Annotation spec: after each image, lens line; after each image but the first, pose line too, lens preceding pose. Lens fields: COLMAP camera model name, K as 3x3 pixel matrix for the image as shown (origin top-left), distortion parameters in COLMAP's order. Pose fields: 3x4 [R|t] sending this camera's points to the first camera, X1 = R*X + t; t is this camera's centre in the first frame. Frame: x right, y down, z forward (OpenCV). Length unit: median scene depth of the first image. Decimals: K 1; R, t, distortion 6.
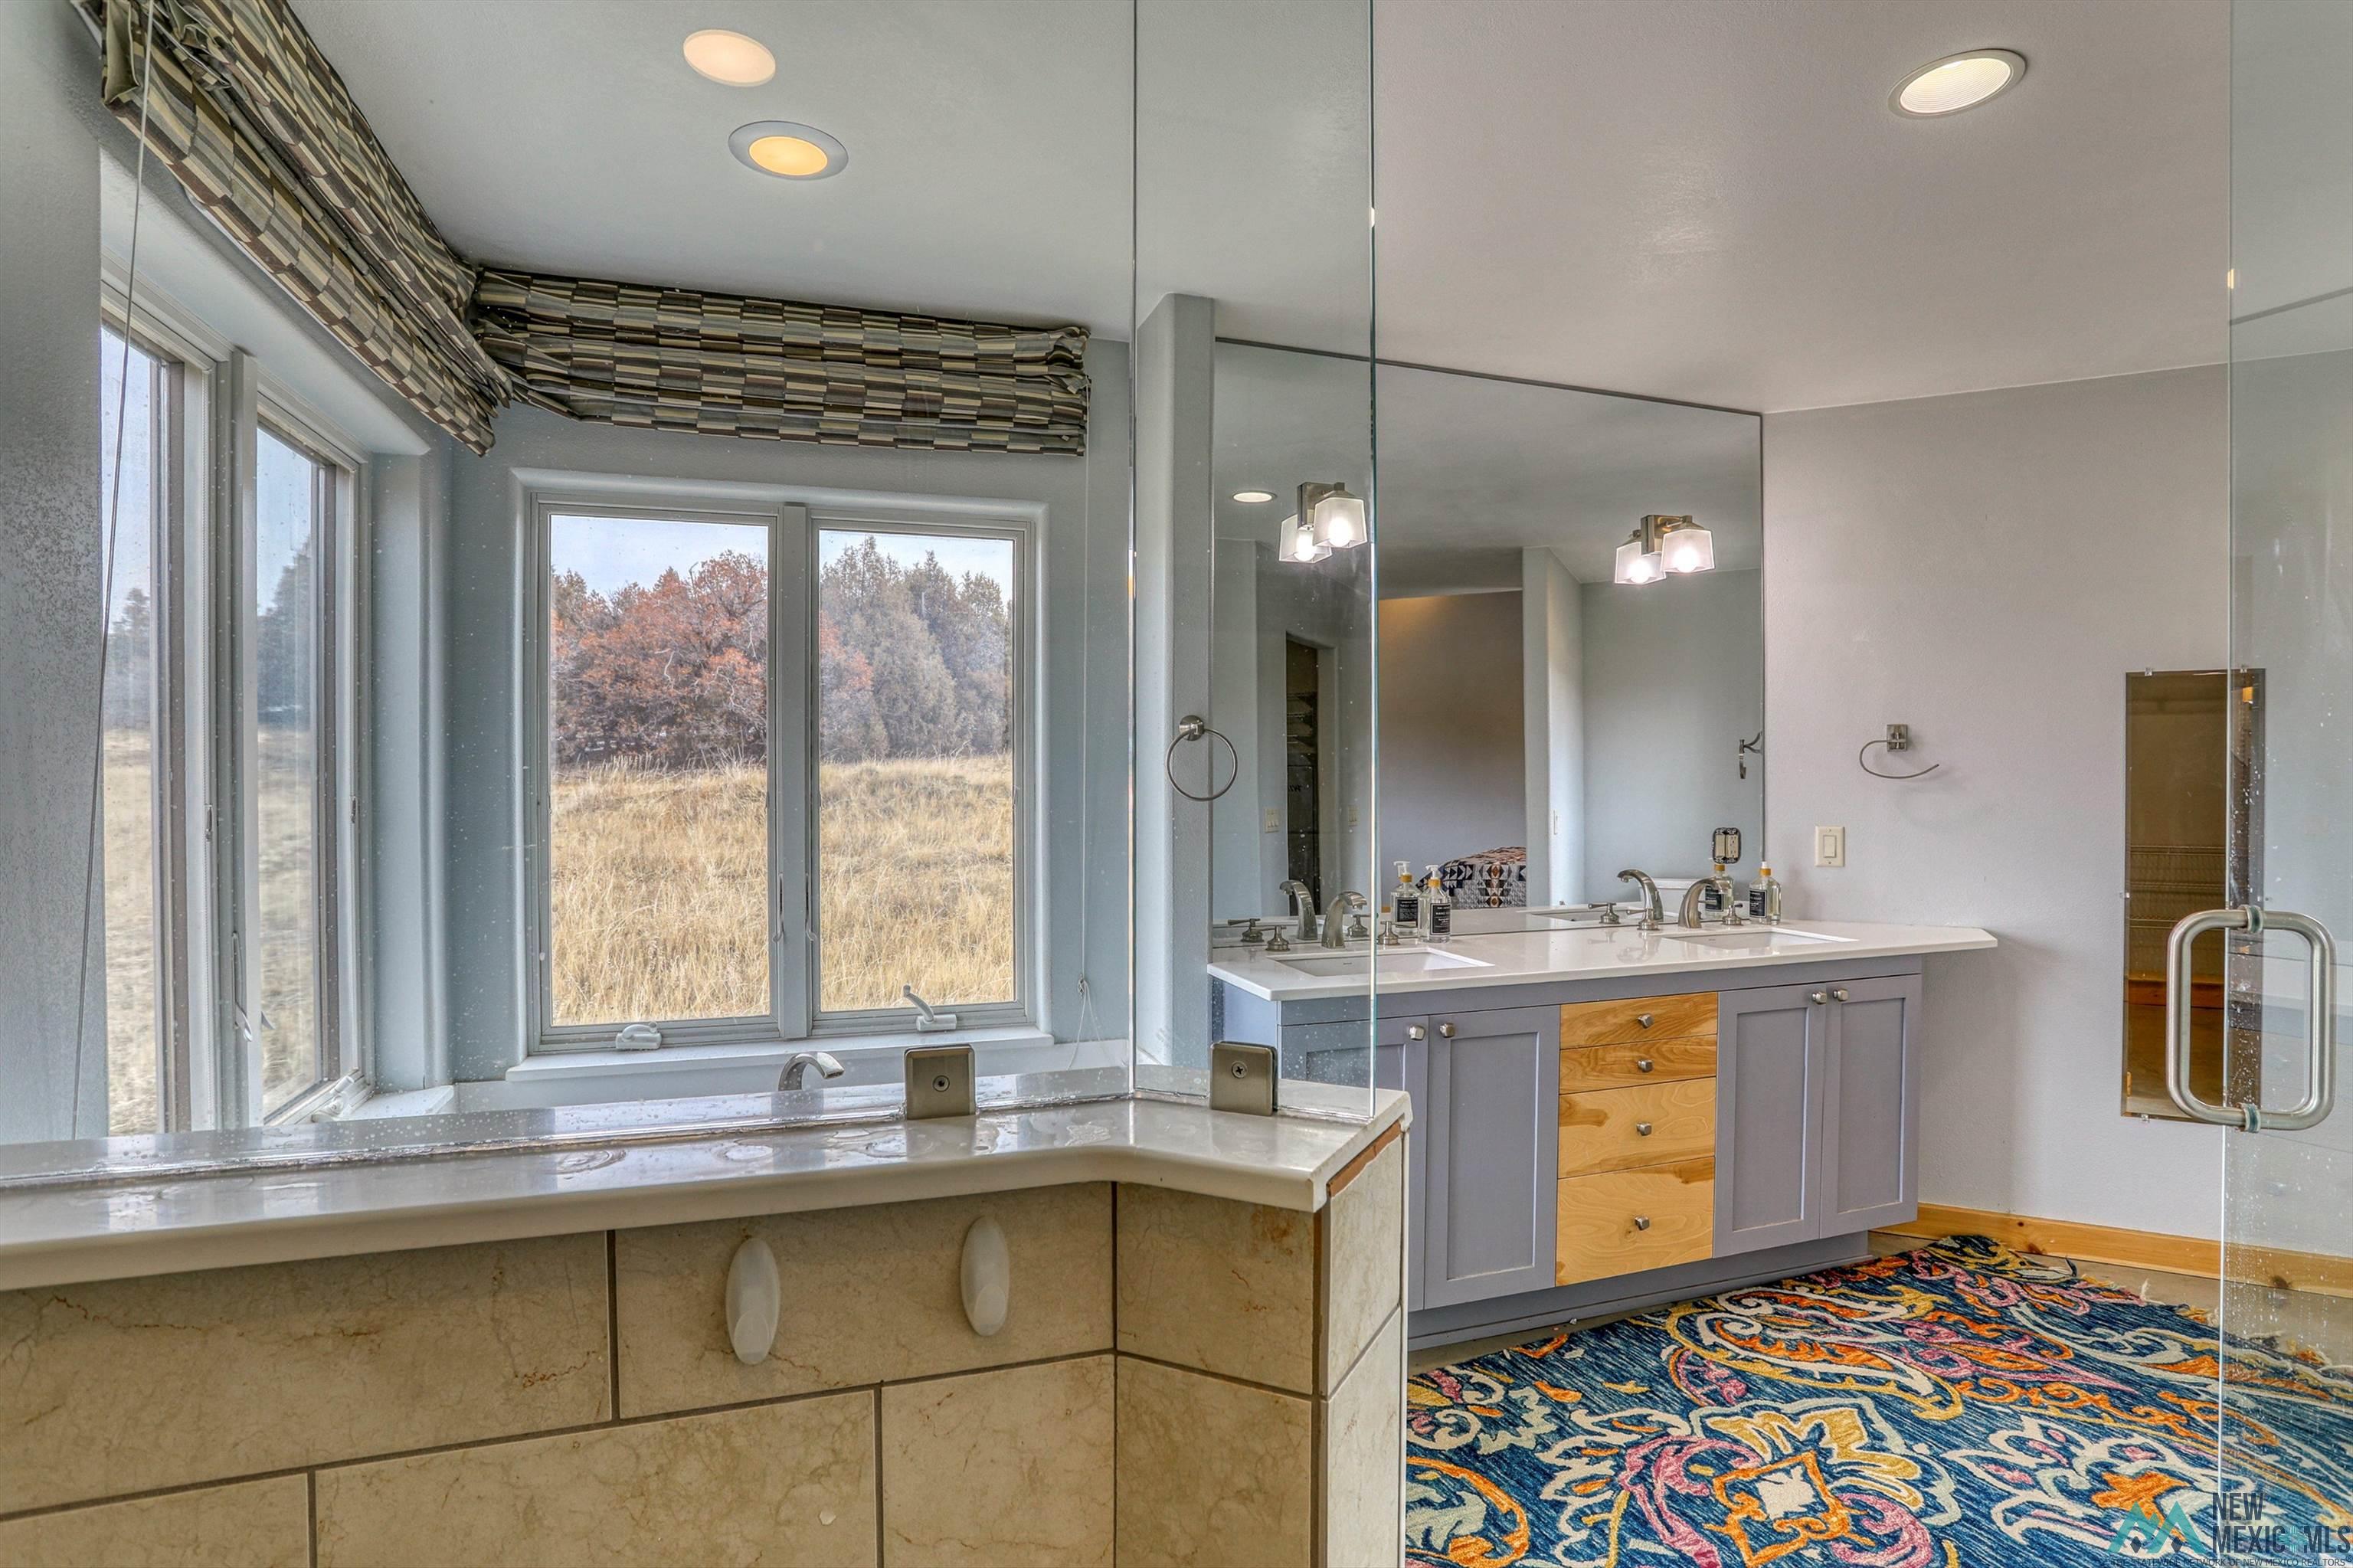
lens RADIAL K [[1171.9, 0, 1176.5], [0, 1171.9, 784.0], [0, 0, 1]] dist [-0.032647, 0.000753]
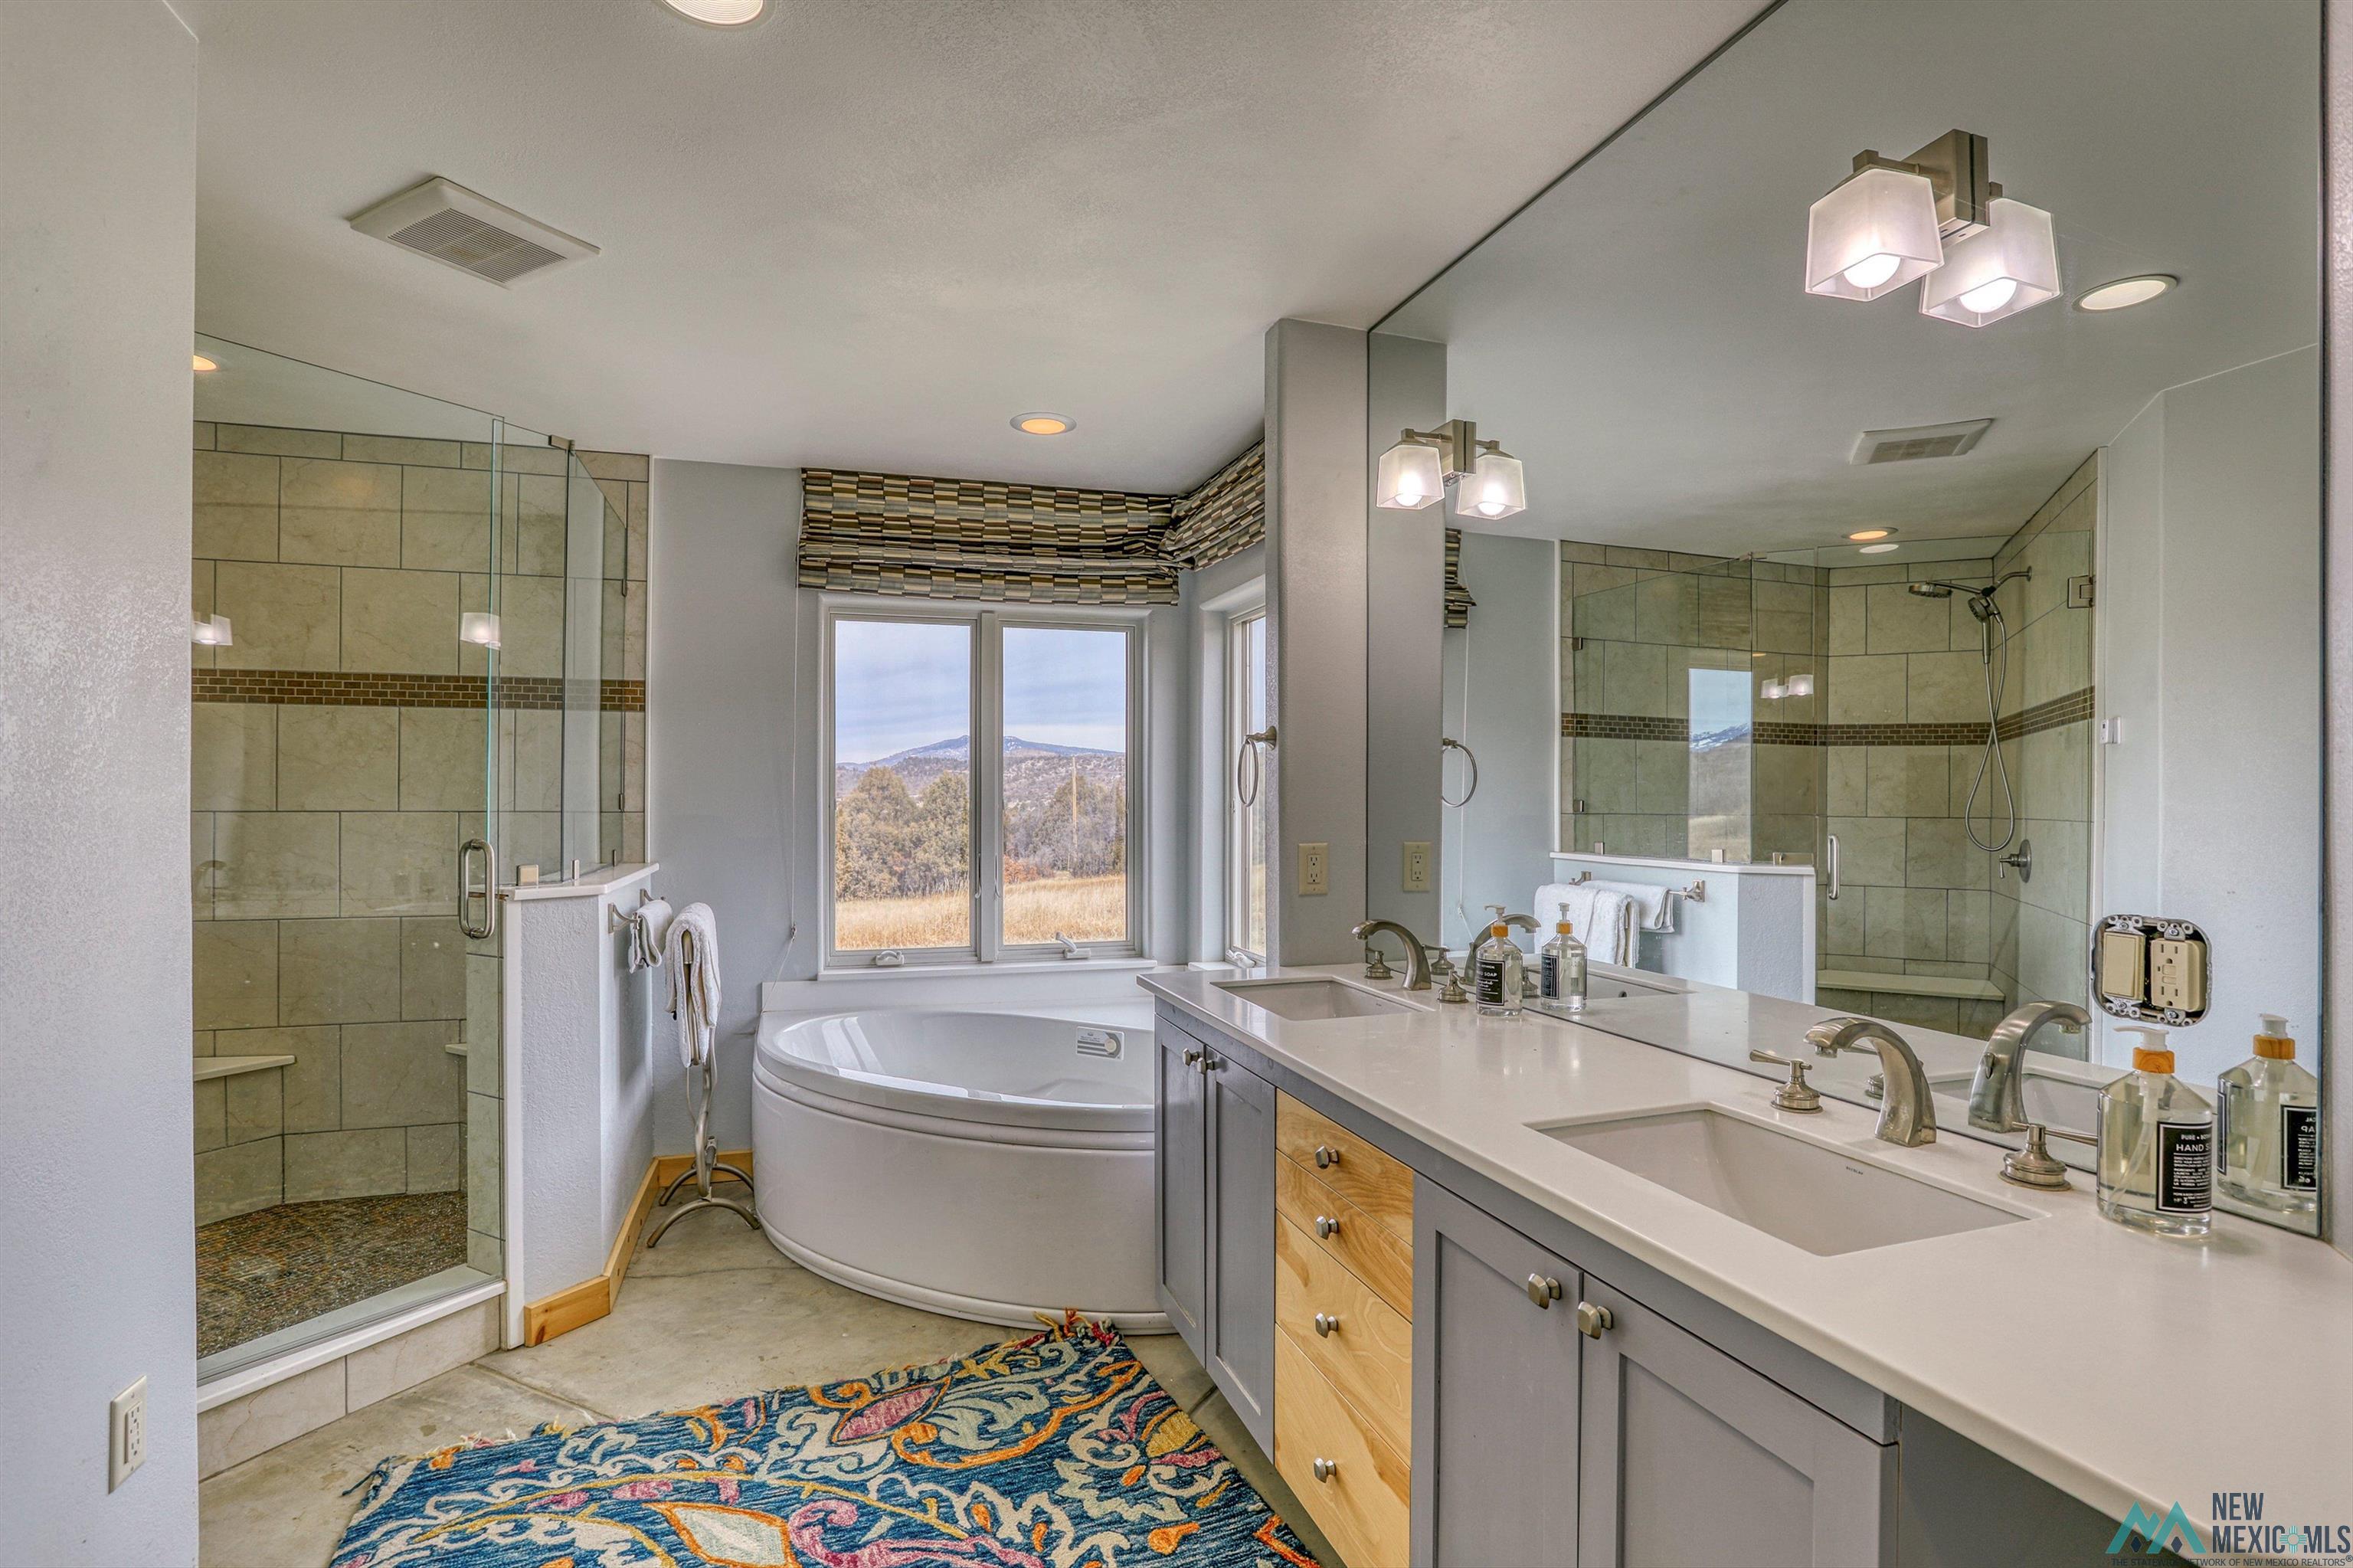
lens RADIAL K [[1162.4, 0, 1176.5], [0, 1162.4, 784.0], [0, 0, 1]] dist [-0.067835, 0.069183]
pose [[-0.008254, -0.010982, -0.999906, 1.100955], [-0.007353, 0.999913, -0.010921, 0.004855], [0.999939, 0.007262, -0.008334, 0.971774]]
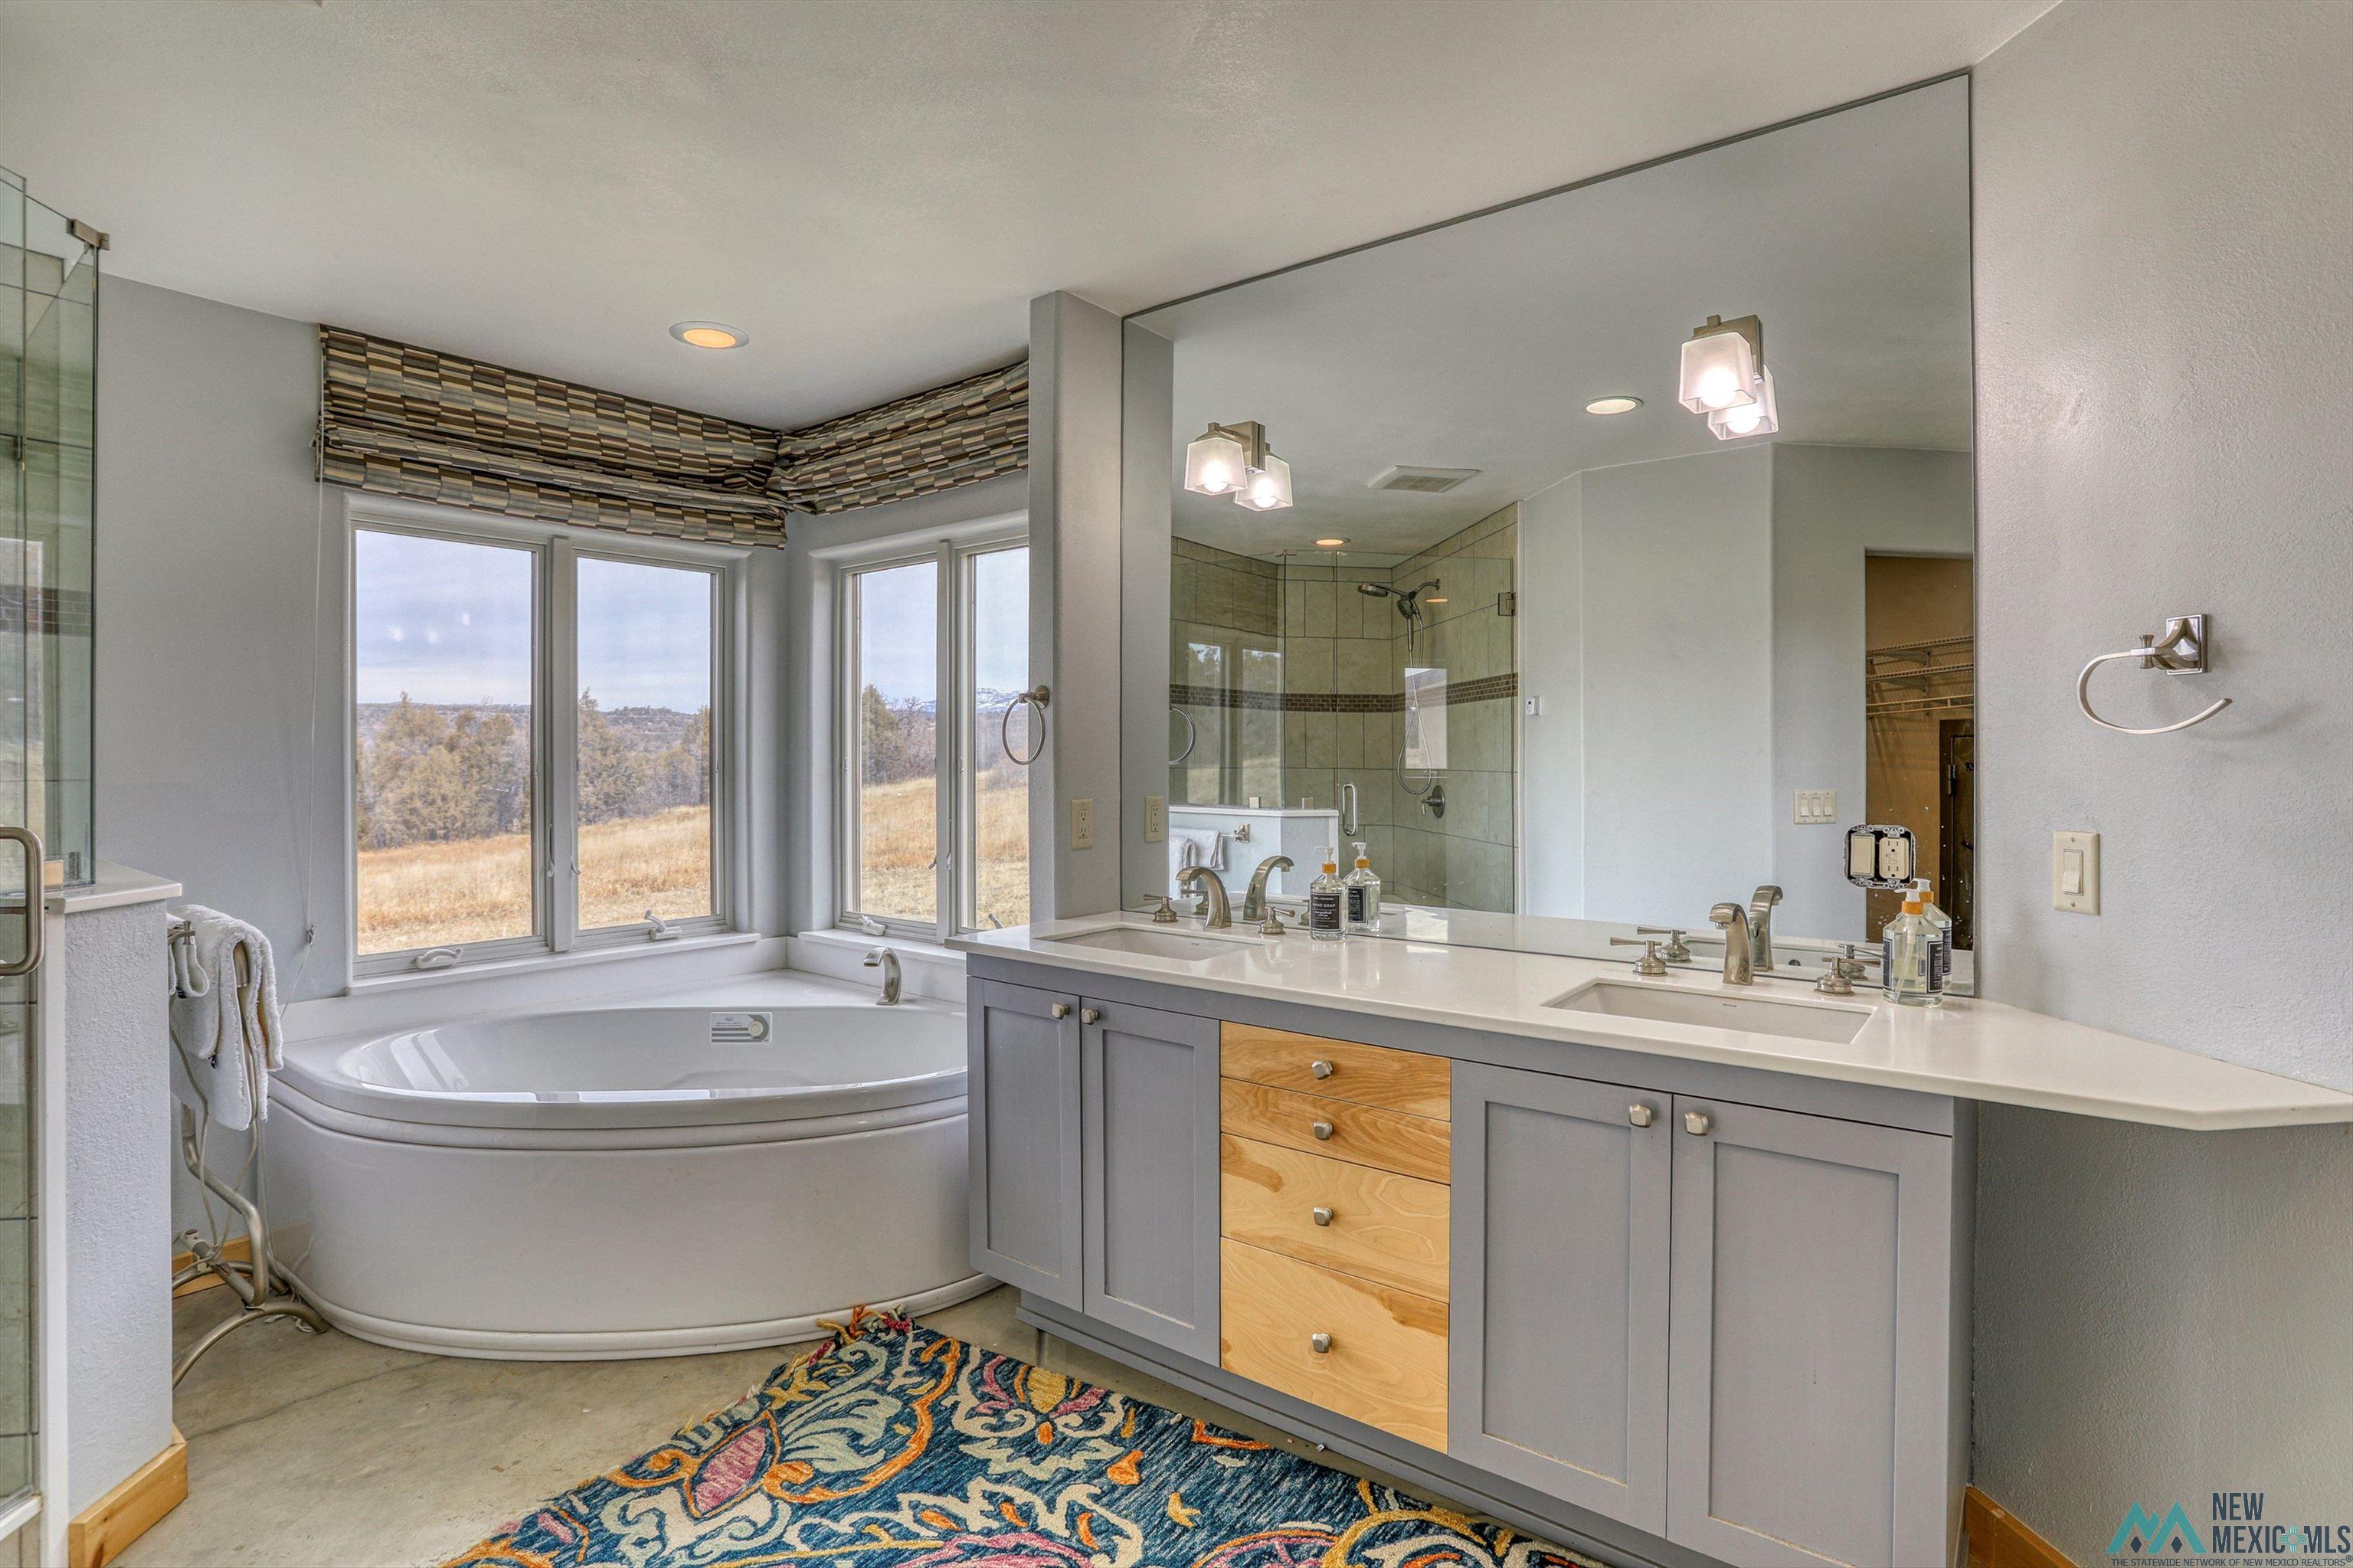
lens RADIAL K [[1163.1, 0, 1184.1], [0, 1163.1, 743.8], [0, 0, 1]] dist [-0.046822, 0.026650]
pose [[0.553966, -0.008481, -0.832496, 1.017340], [-0.002436, 0.999927, -0.011807, 0.006633], [0.832535, 0.008569, 0.553905, 0.547442]]
